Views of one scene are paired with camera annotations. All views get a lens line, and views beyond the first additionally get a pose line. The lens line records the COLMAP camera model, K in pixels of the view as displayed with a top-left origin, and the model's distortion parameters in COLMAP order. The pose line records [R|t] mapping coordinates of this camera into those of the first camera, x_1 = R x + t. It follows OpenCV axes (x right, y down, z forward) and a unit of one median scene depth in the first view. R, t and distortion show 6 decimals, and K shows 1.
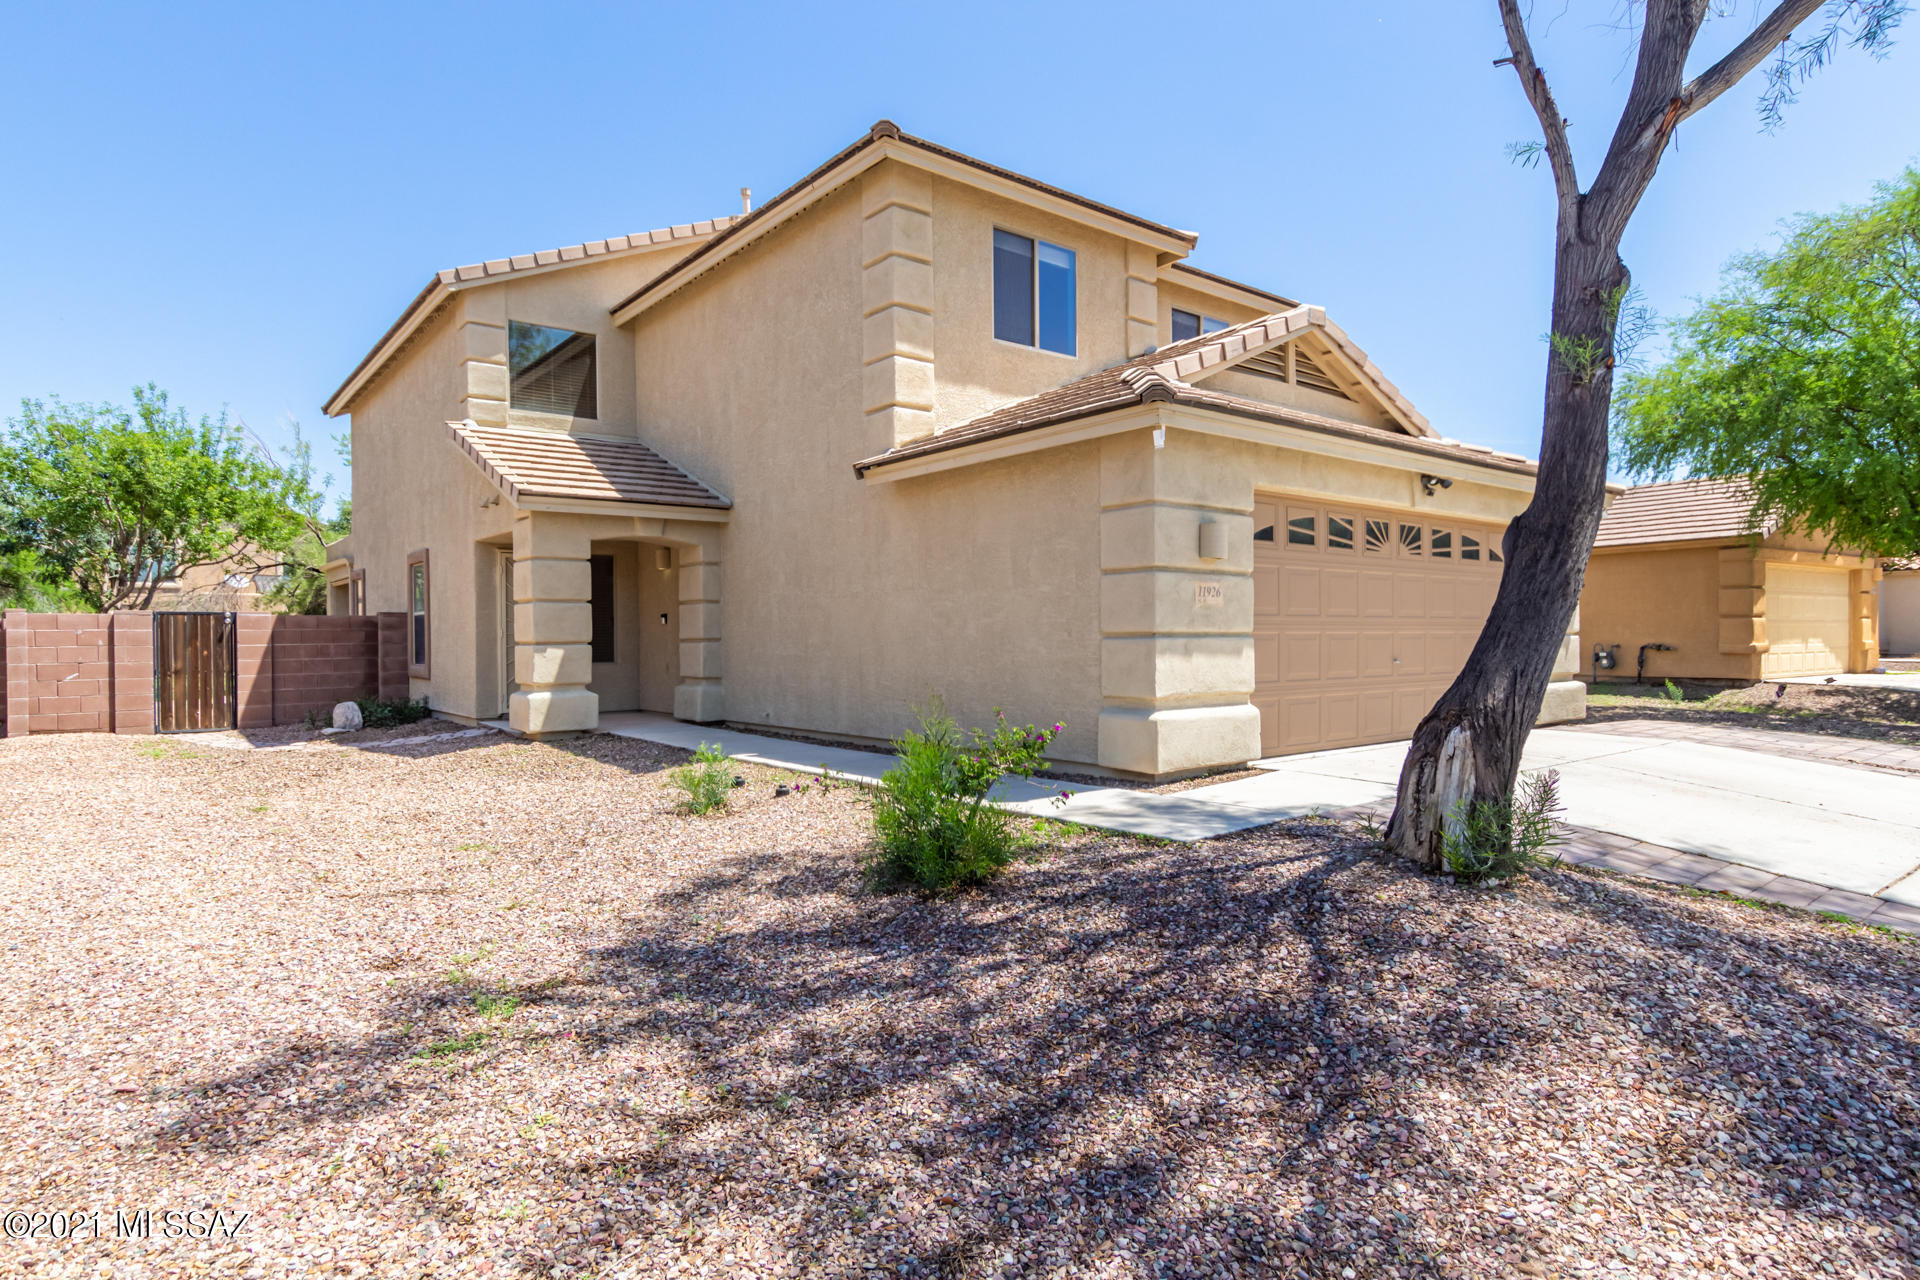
lens RADIAL K [[1041.4, 0, 965.3], [0, 1041.4, 645.7], [0, 0, 1]] dist [0.005609, -0.000696]
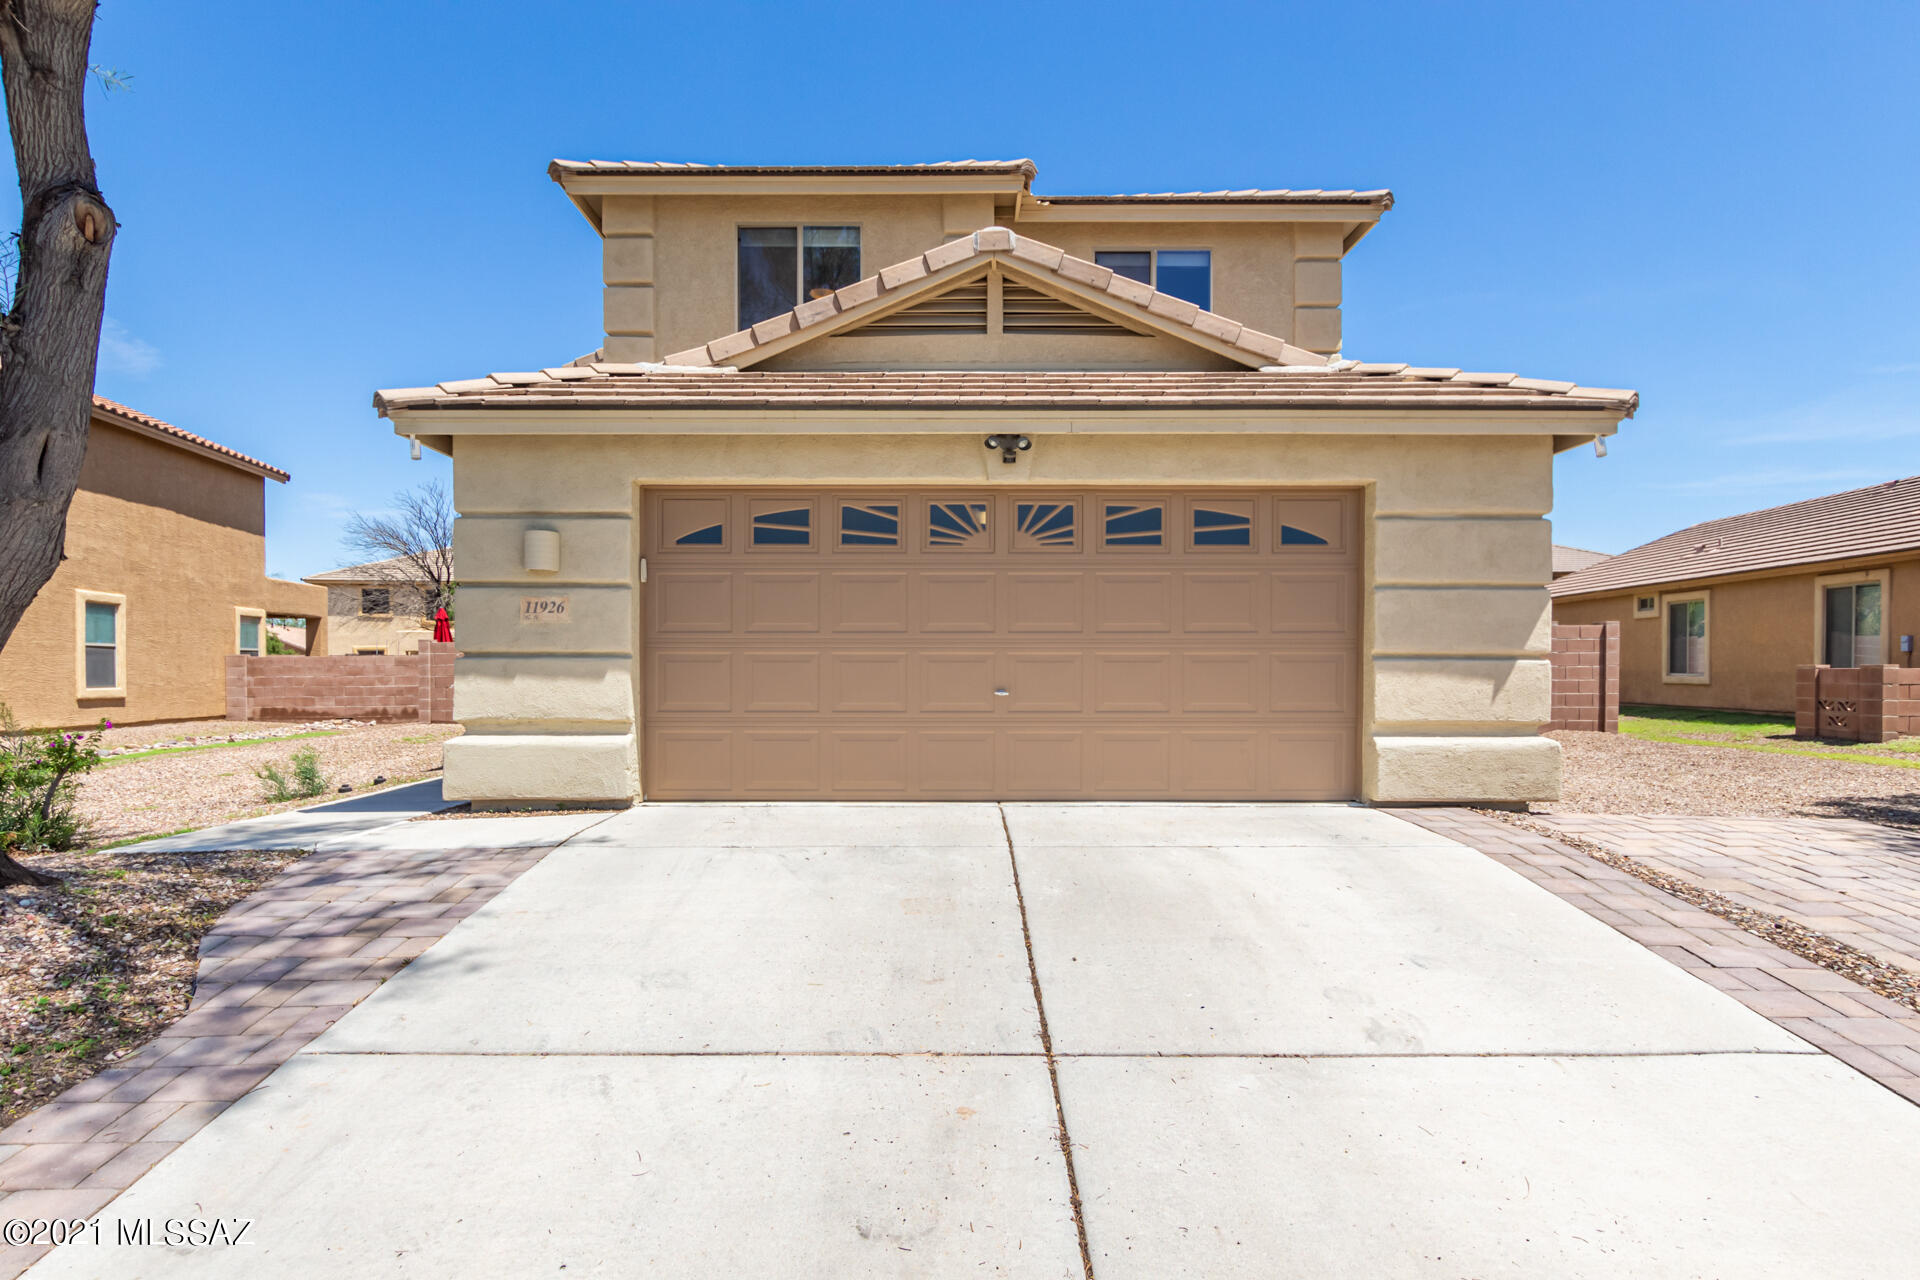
lens RADIAL K [[1041.4, 0, 965.3], [0, 1041.4, 645.7], [0, 0, 1]] dist [0.005609, -0.000696]
pose [[0.777945, 0.003644, -0.628322, 0.873631], [-0.010334, 0.999922, -0.006995, -0.013113], [0.628248, 0.011935, 0.777922, 0.425609]]
